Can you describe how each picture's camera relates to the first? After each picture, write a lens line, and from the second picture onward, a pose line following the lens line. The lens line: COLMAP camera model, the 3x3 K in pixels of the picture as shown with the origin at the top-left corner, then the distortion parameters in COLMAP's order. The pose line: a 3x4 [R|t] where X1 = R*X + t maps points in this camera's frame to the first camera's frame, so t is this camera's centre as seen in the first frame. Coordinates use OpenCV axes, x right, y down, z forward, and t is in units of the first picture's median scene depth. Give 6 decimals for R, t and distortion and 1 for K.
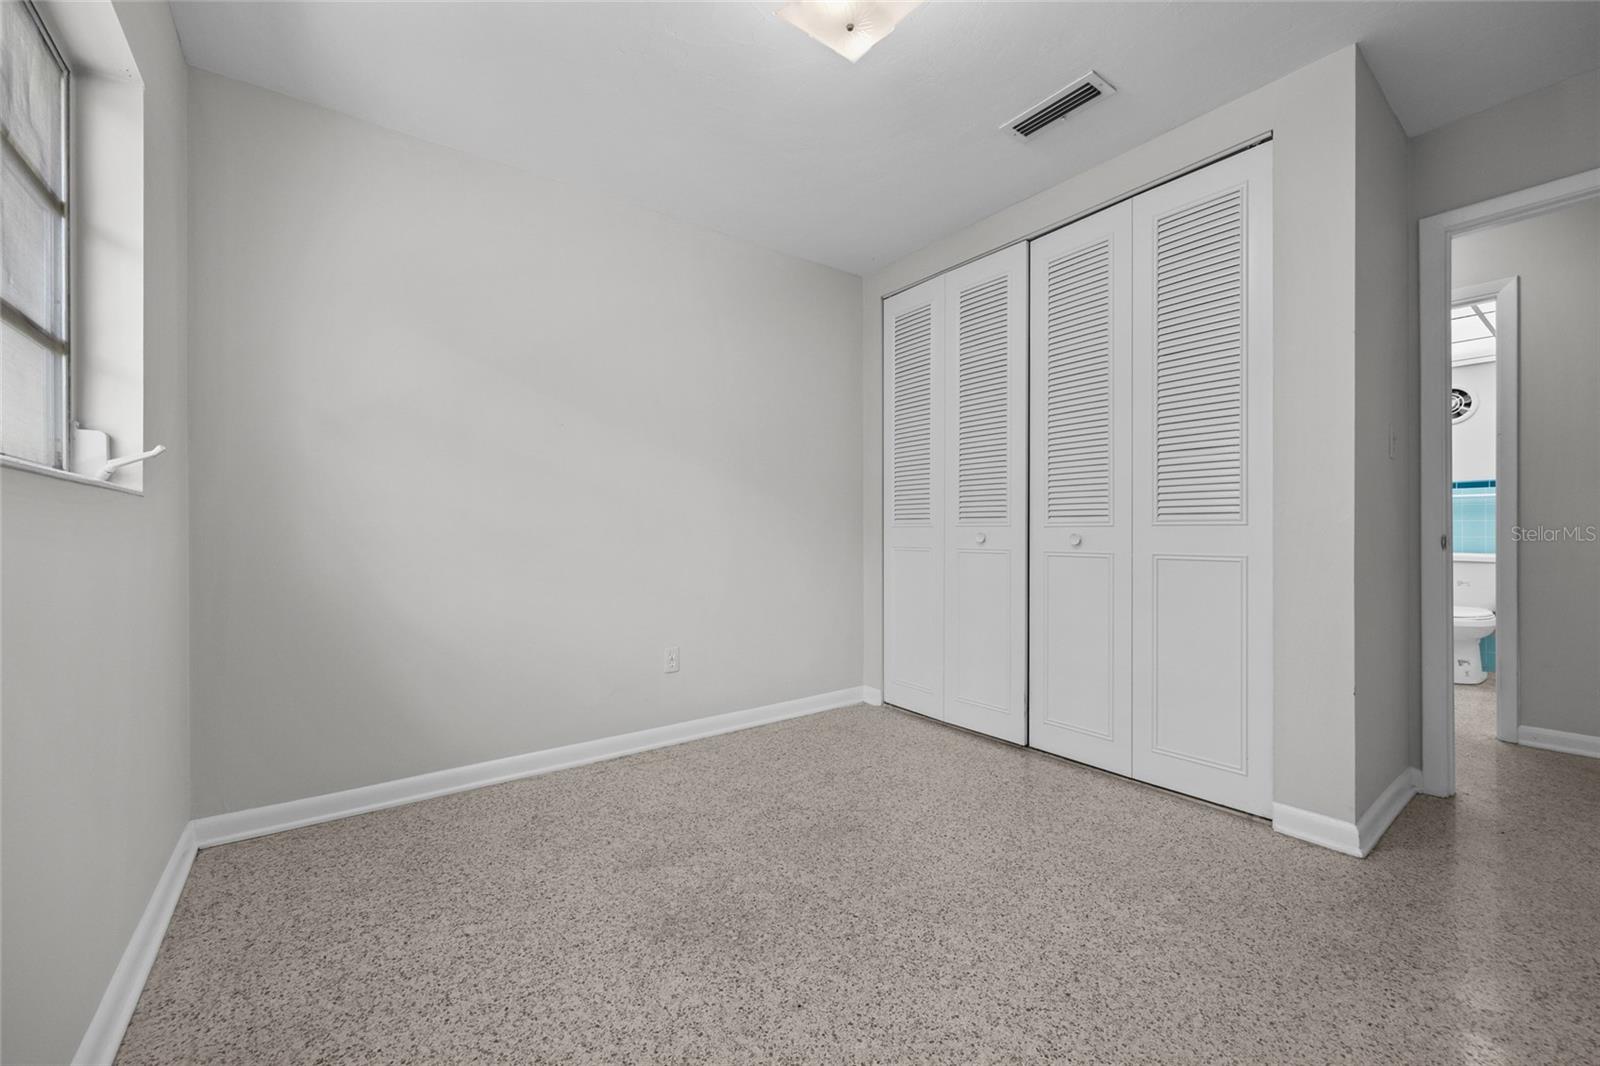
lens RADIAL K [[637.7, 0, 800.6], [0, 637.7, 534.9], [0, 0, 1]] dist [-0.003457, -0.000694]
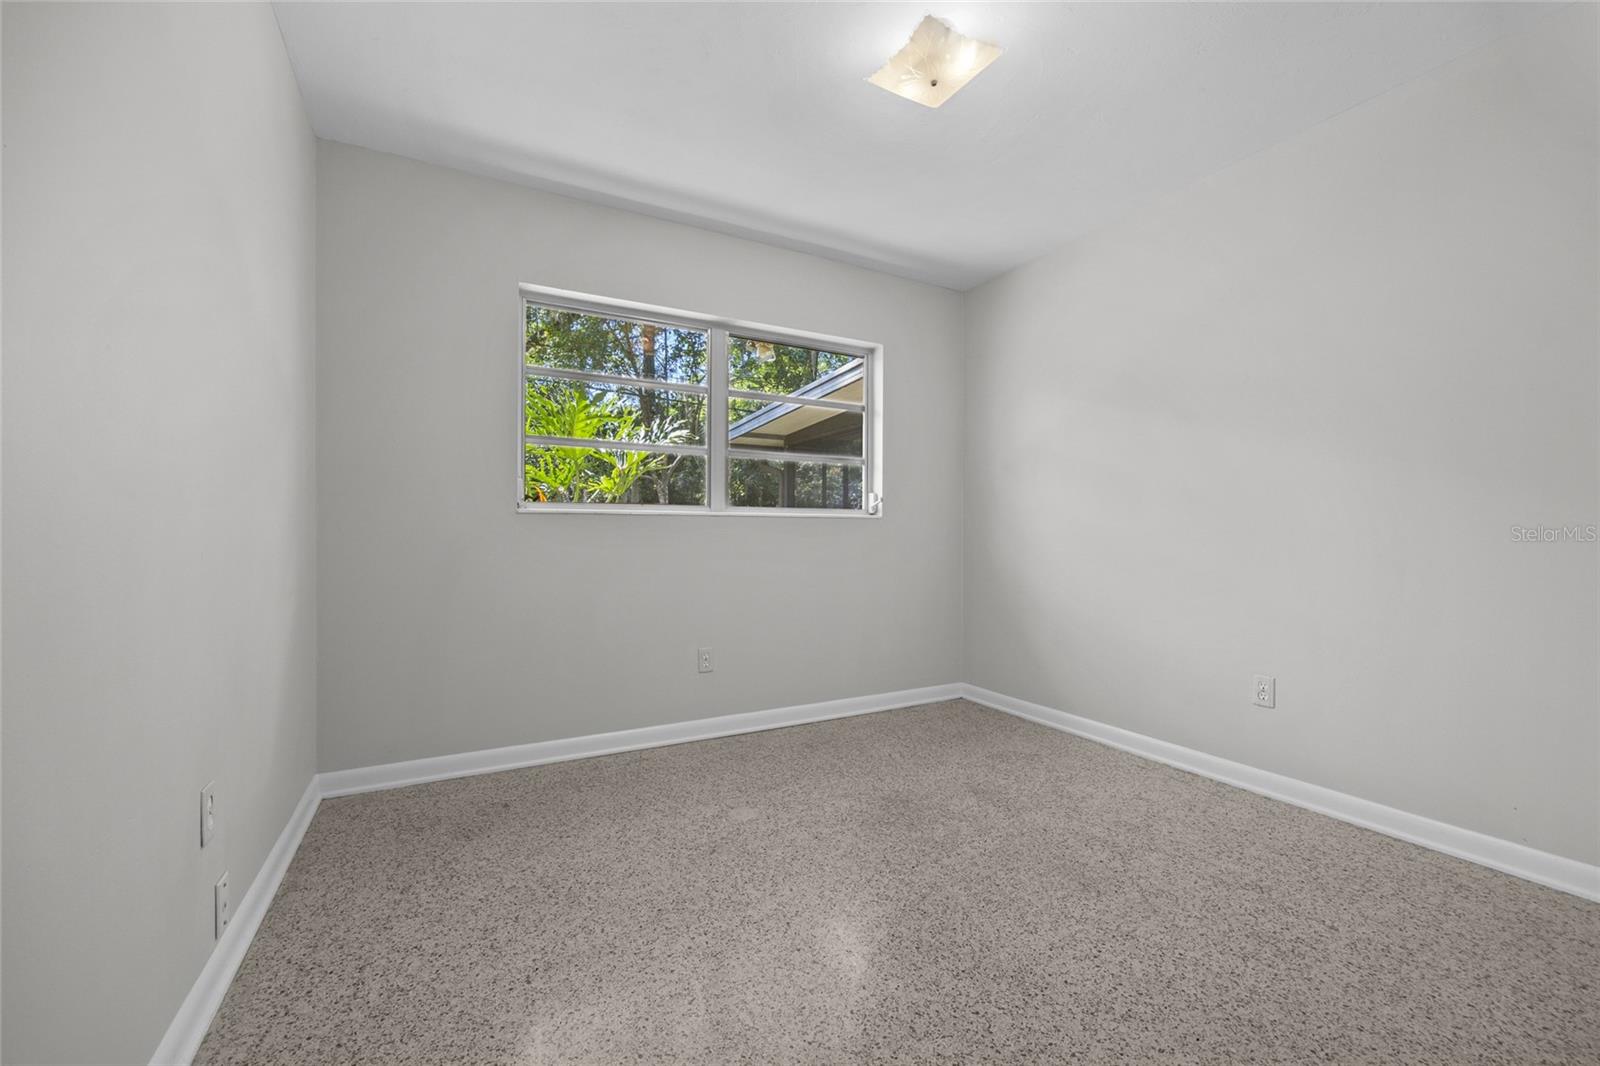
lens RADIAL K [[637.7, 0, 796.1], [0, 637.7, 536.4], [0, 0, 1]] dist [-0.003457, -0.000694]
pose [[-0.147891, 0.008983, -0.988963, 0.948558], [-0.006901, 0.999925, 0.010115, -0.009478], [0.988980, 0.008321, -0.147818, 0.720539]]
